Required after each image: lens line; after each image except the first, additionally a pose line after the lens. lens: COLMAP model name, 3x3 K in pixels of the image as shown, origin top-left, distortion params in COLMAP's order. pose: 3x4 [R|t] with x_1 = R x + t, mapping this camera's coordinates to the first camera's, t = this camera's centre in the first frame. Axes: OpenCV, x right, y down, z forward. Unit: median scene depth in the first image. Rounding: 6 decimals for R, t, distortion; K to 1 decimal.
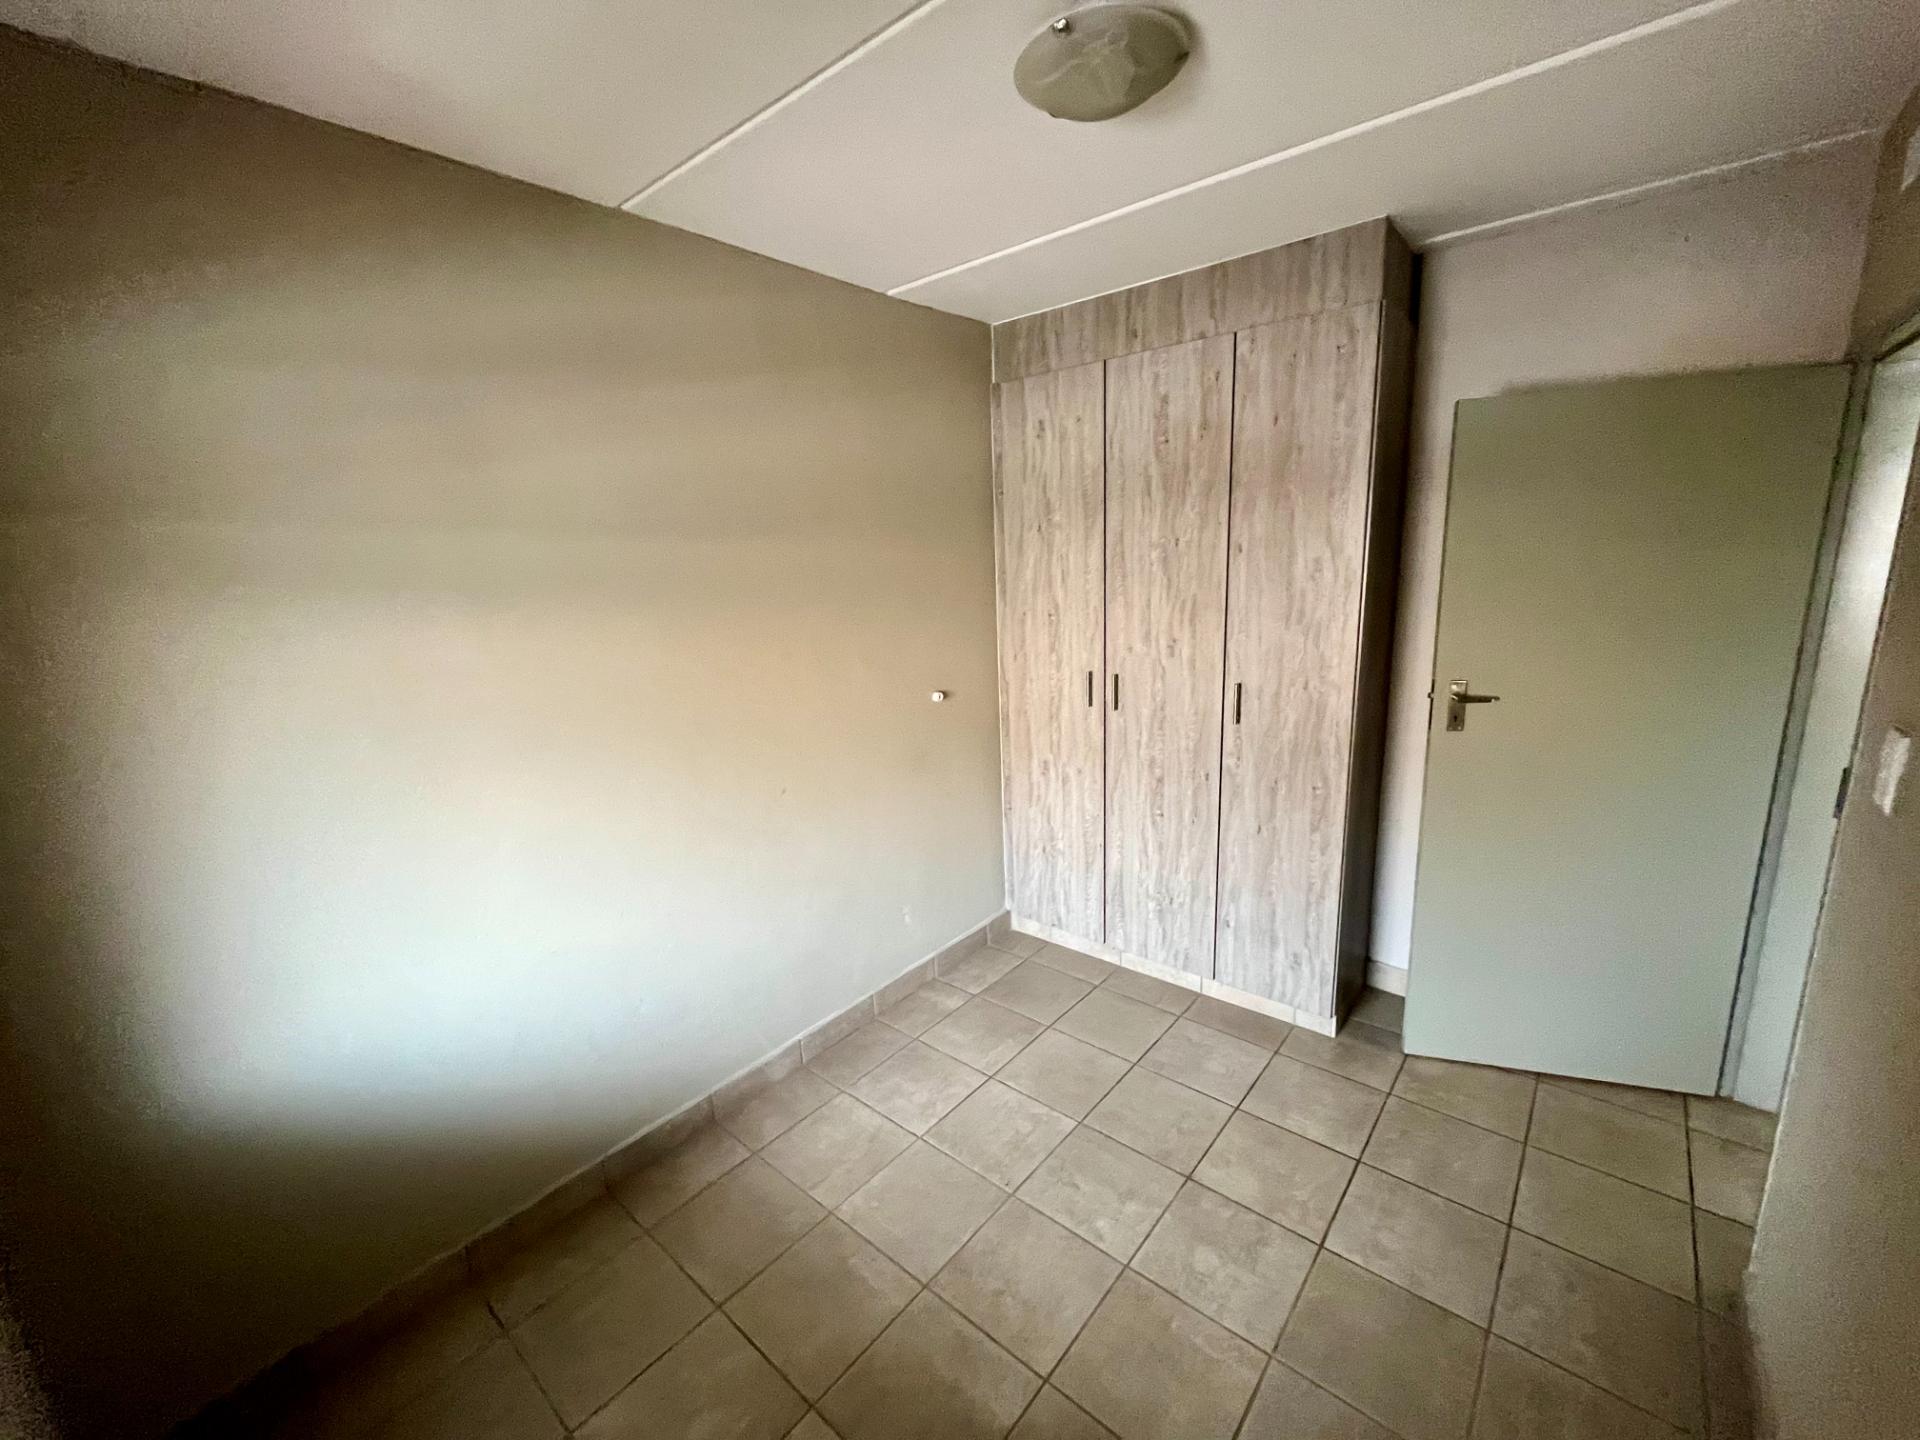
lens RADIAL K [[778.2, 0, 954.8], [0, 778.2, 718.6], [0, 0, 1]] dist [-0.000912, -0.000051]
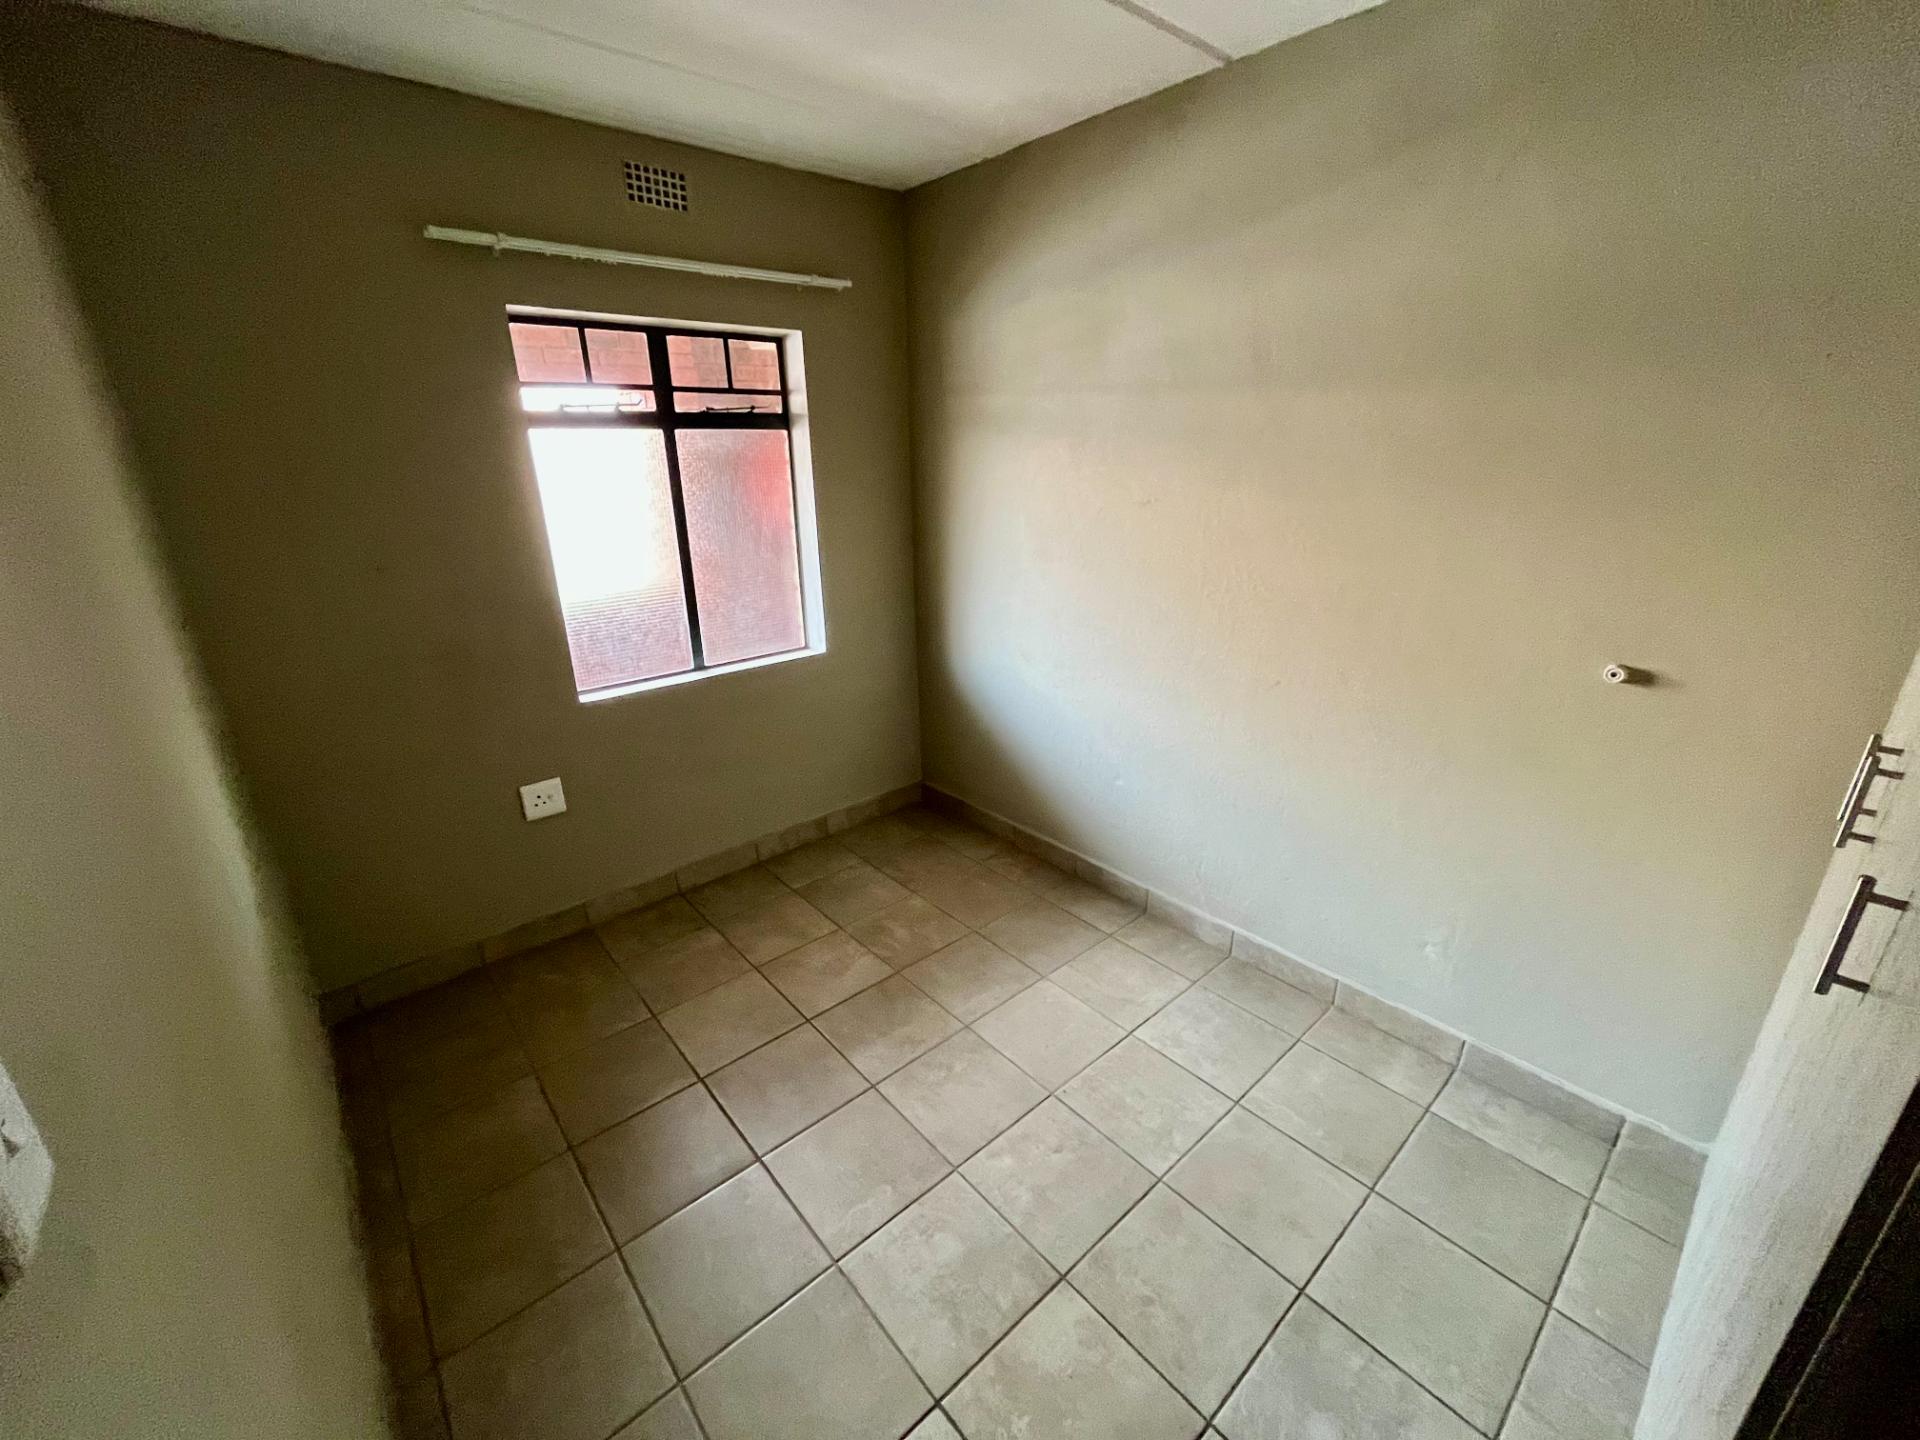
lens RADIAL K [[778.2, 0, 954.8], [0, 778.2, 718.6], [0, 0, 1]] dist [-0.000912, -0.000051]
pose [[-0.142878, 0.372019, -0.917163, 0.776146], [-0.186988, 0.899836, 0.394120, -0.177497], [0.971916, 0.227809, -0.059004, 0.779107]]
